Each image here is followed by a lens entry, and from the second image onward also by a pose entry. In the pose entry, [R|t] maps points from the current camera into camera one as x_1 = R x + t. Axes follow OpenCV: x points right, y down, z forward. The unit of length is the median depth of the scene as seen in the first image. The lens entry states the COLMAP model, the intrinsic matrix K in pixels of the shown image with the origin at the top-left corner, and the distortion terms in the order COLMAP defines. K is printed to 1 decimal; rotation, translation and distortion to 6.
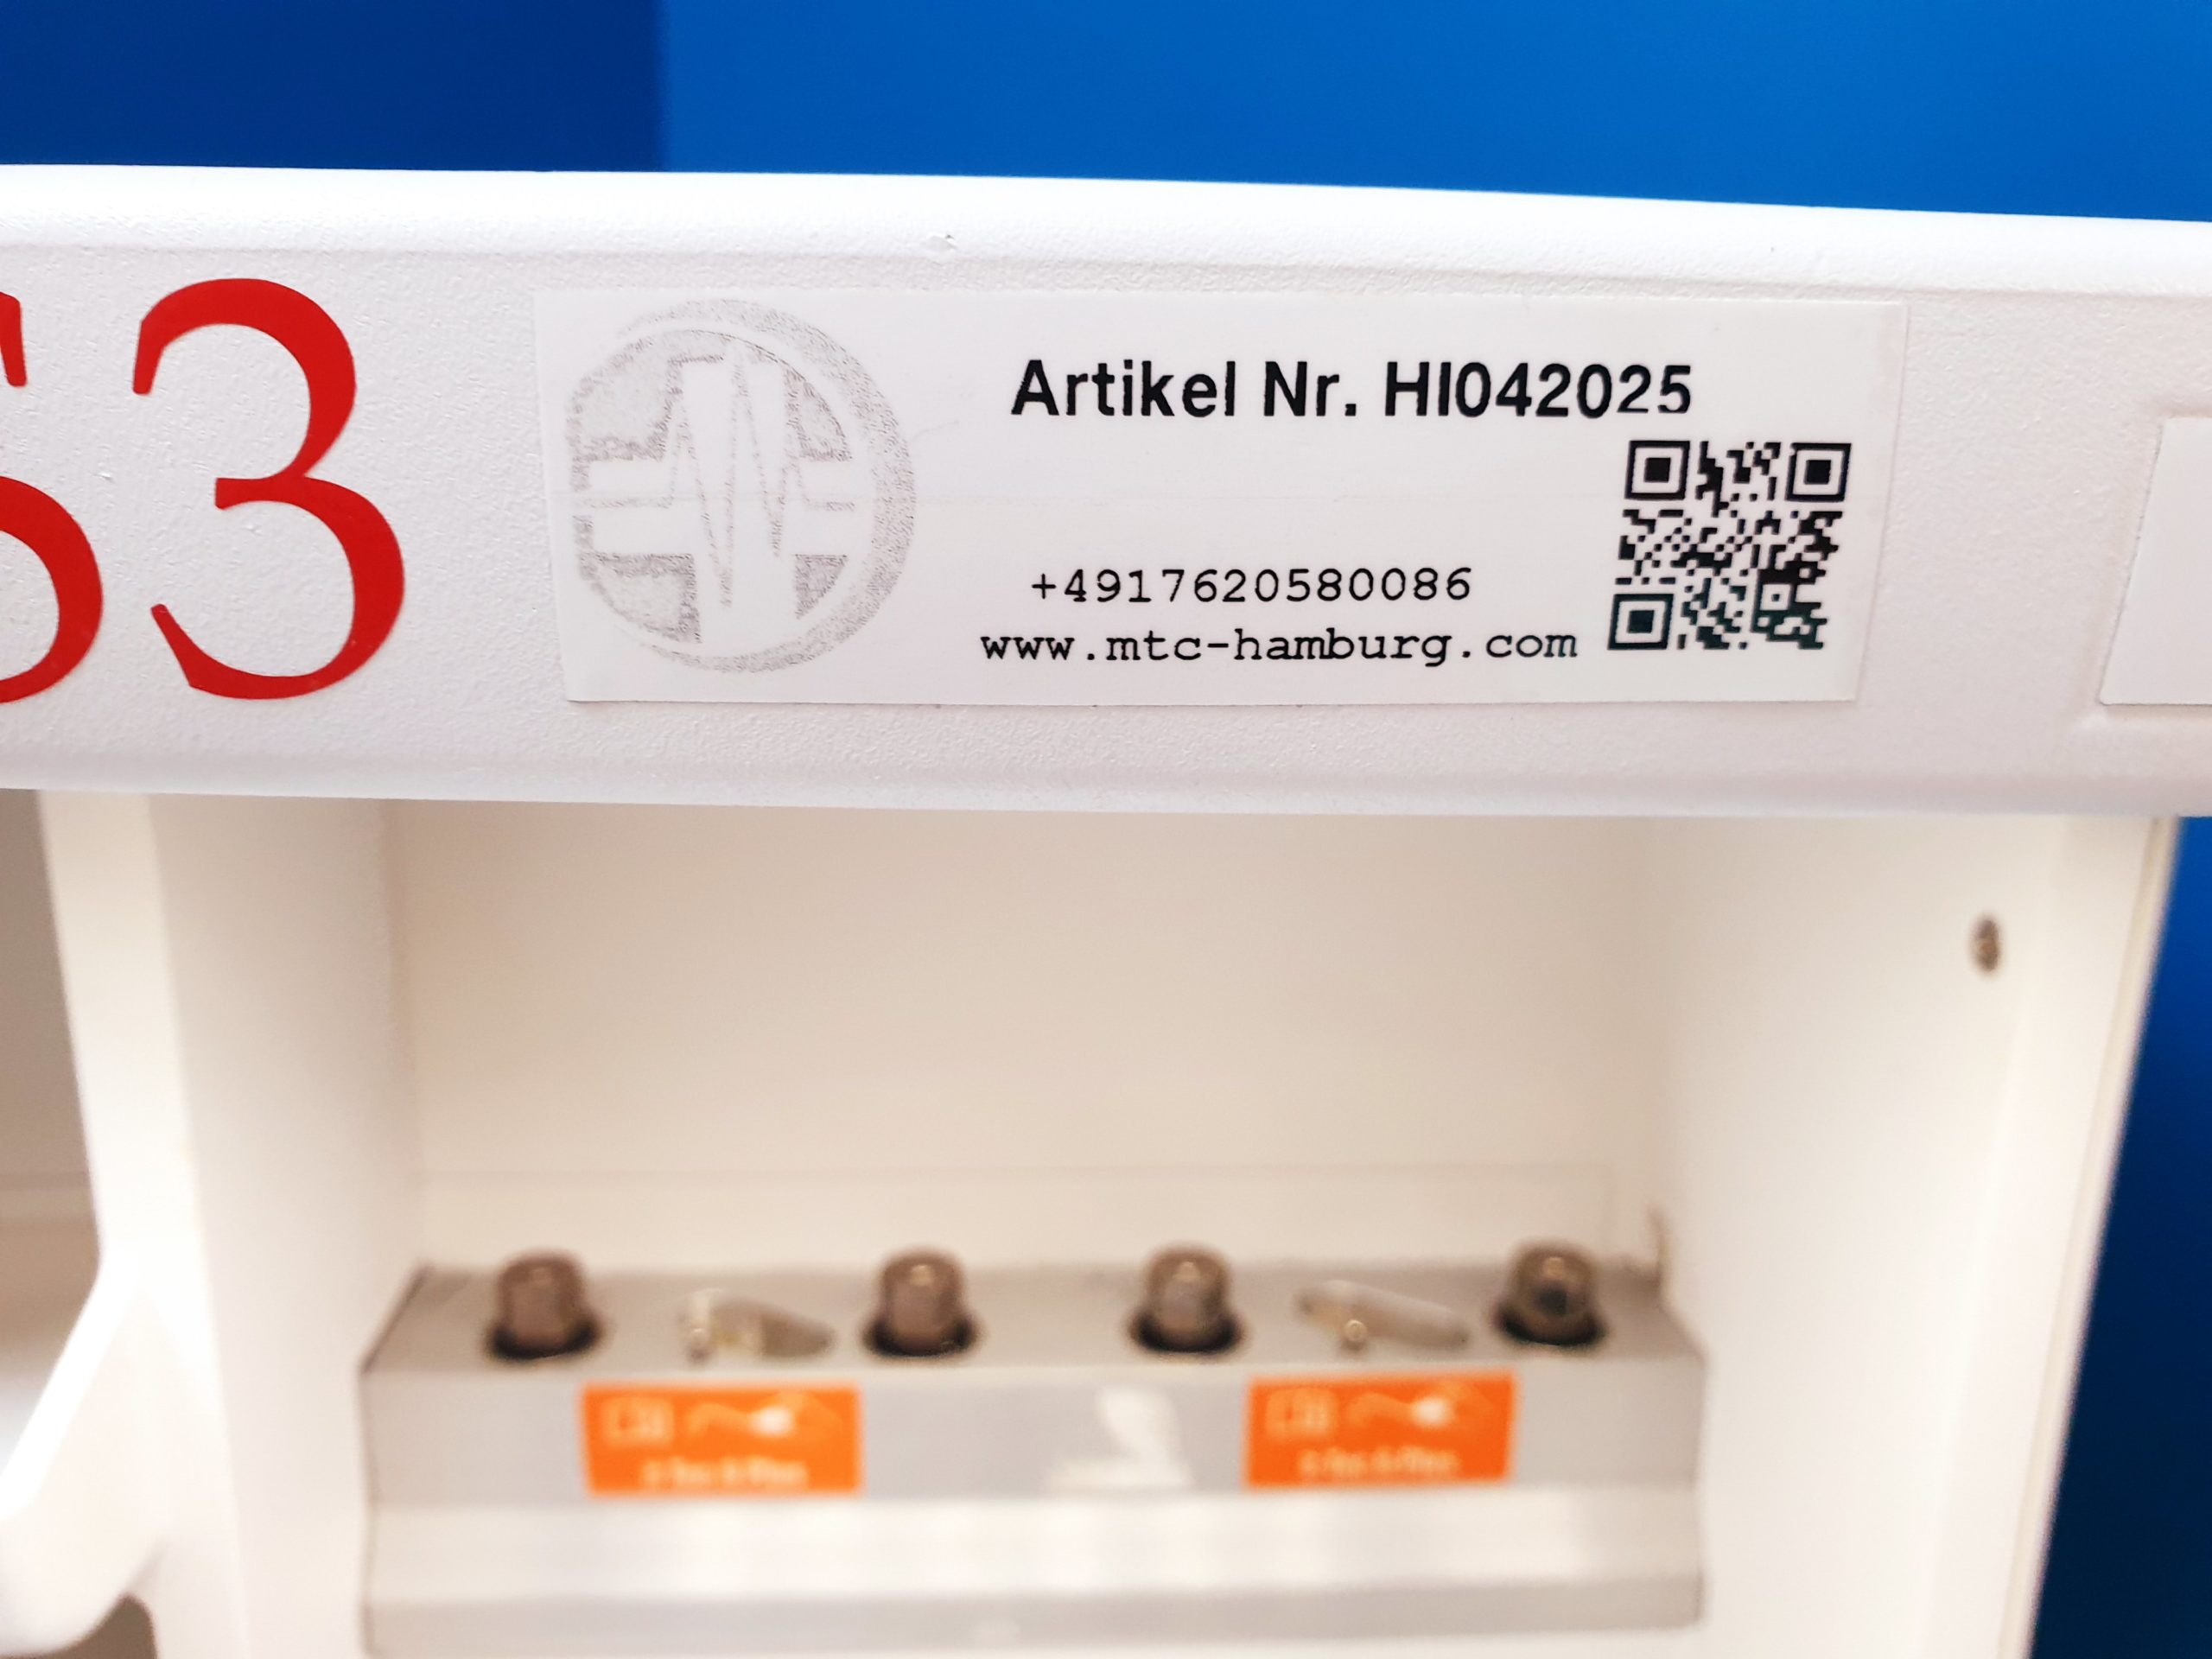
lens RADIAL K [[1682.6, 0, 1106.0], [0, 1682.6, 829.5], [0, 0, 1]] dist [-0.064366, 0.074844]
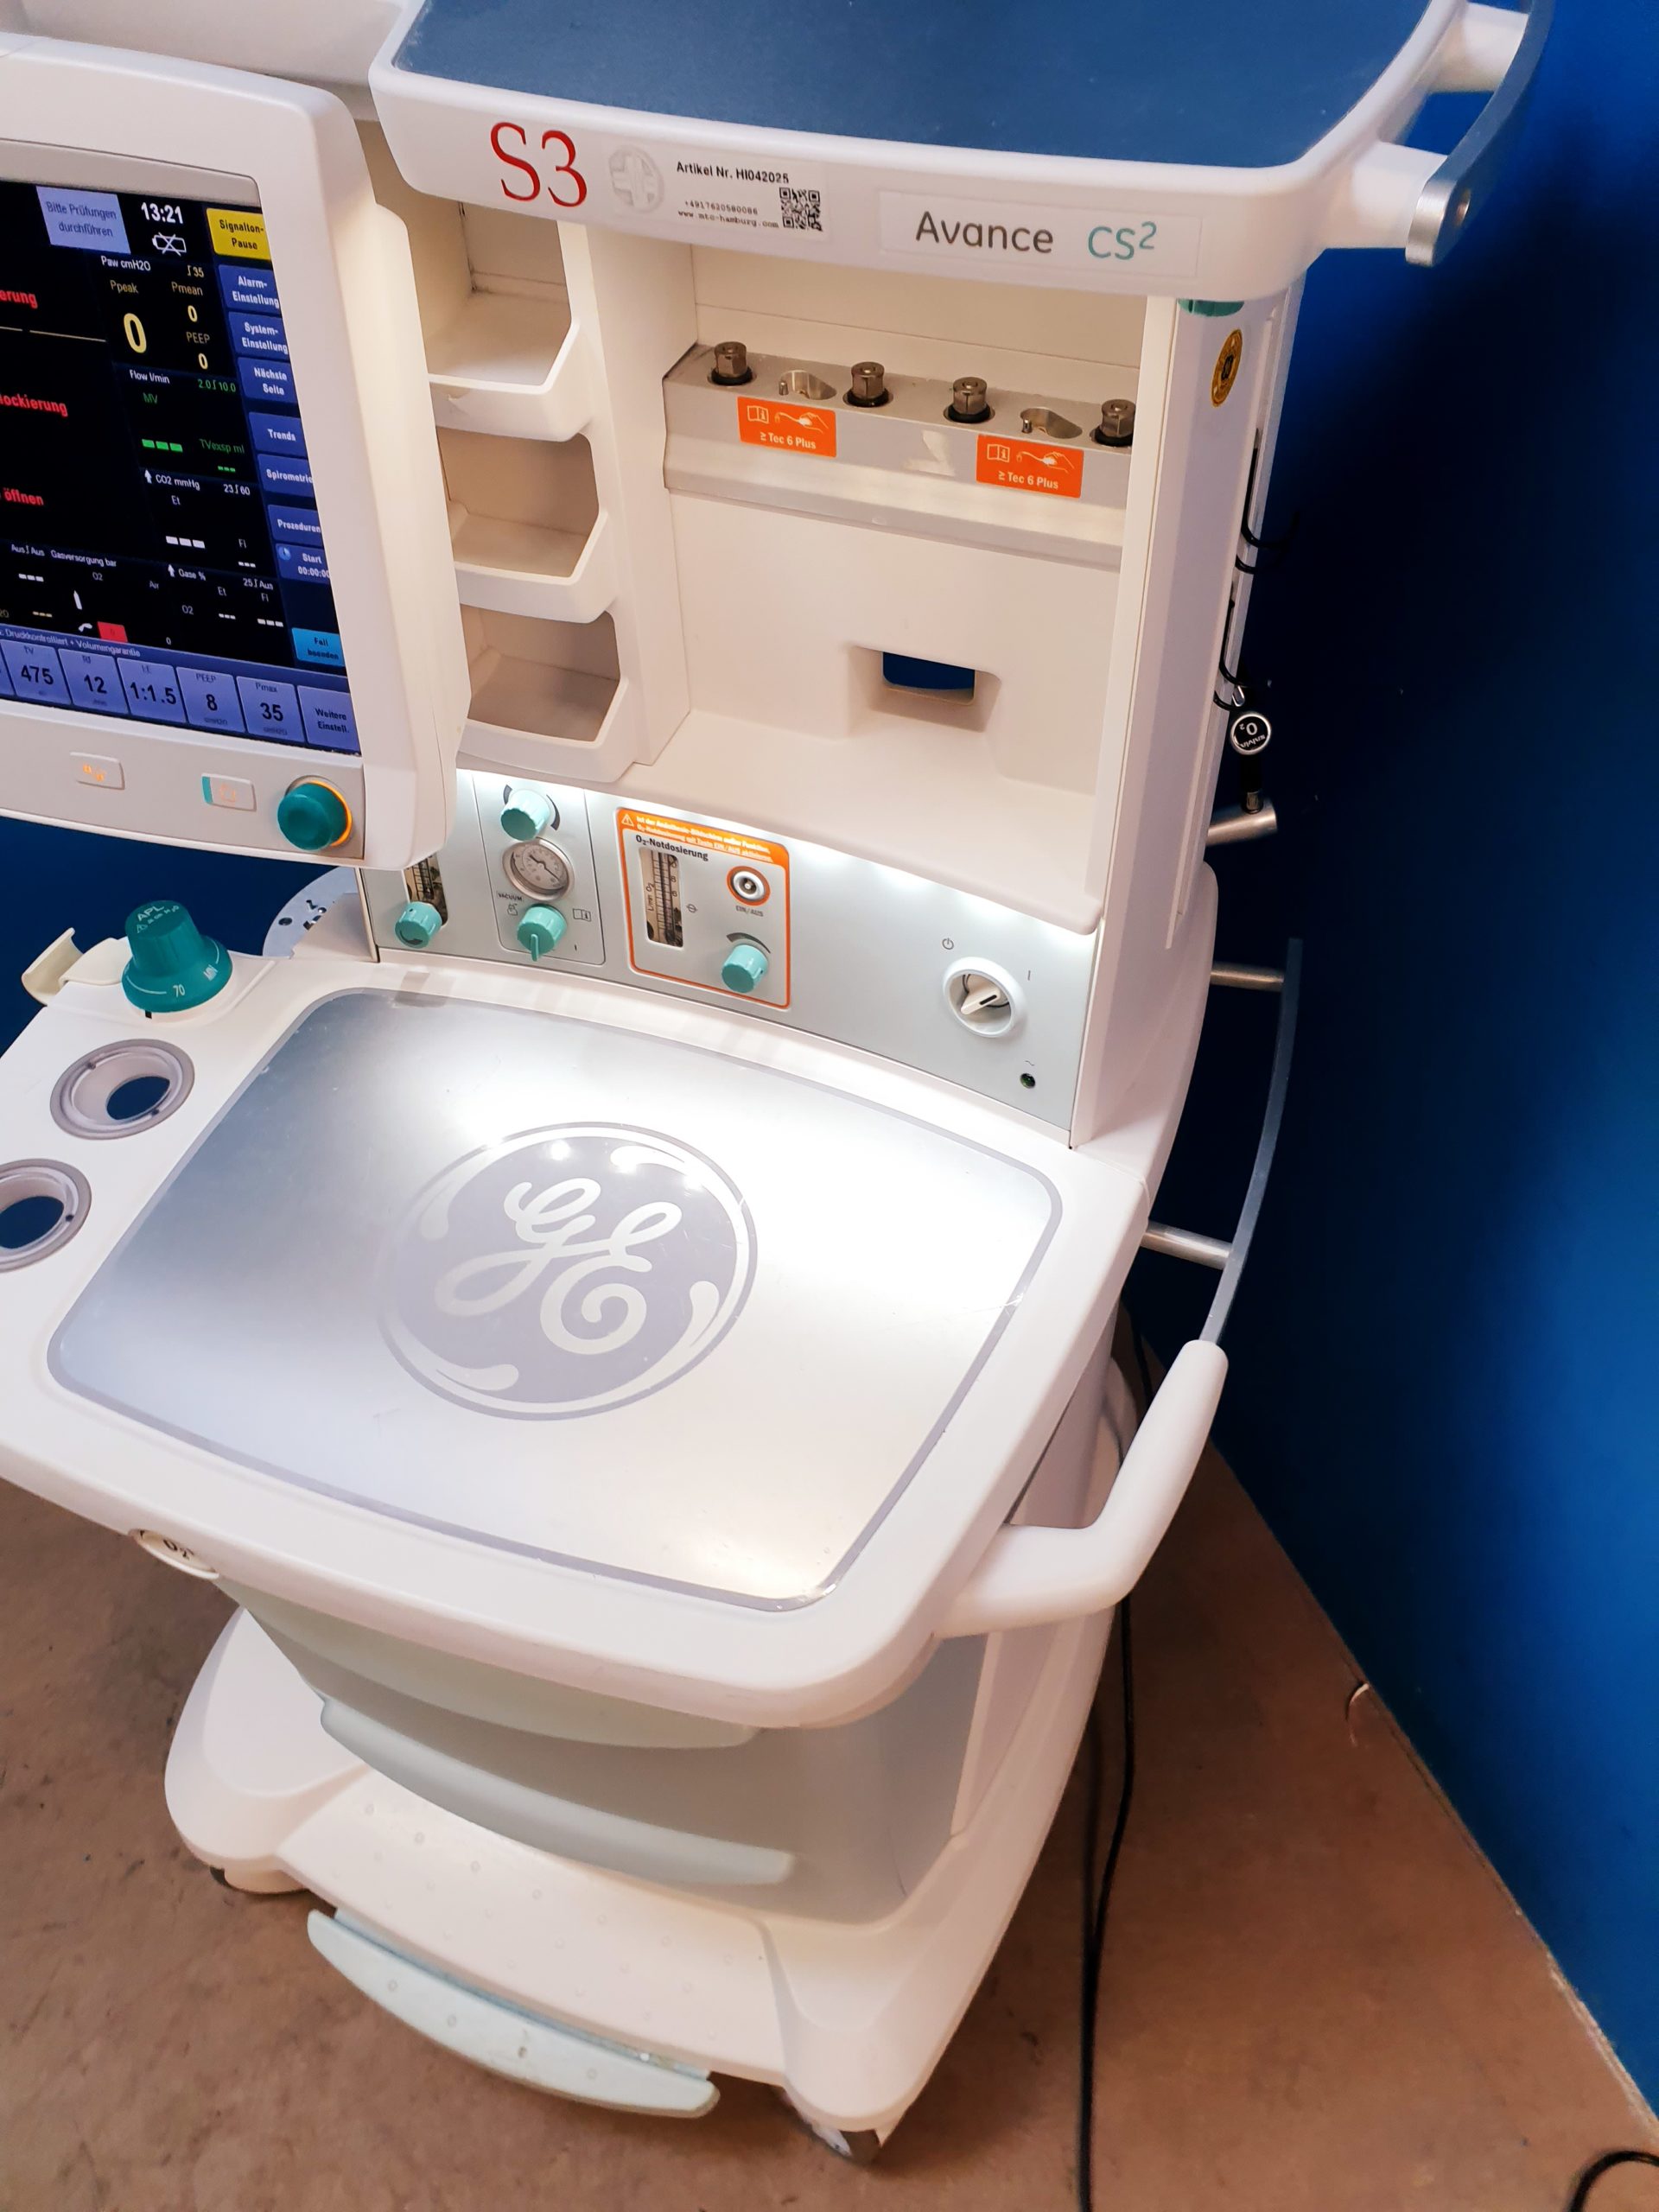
lens RADIAL K [[1682.6, 0, 824.8], [0, 1682.6, 1063.2], [0, 0, 1]] dist [-0.064366, 0.074844]
pose [[0.897792, 0.288914, -0.332414, 2.874459], [-0.043004, 0.808664, 0.586697, -1.040792], [0.438316, -0.512436, 0.738436, -4.087275]]
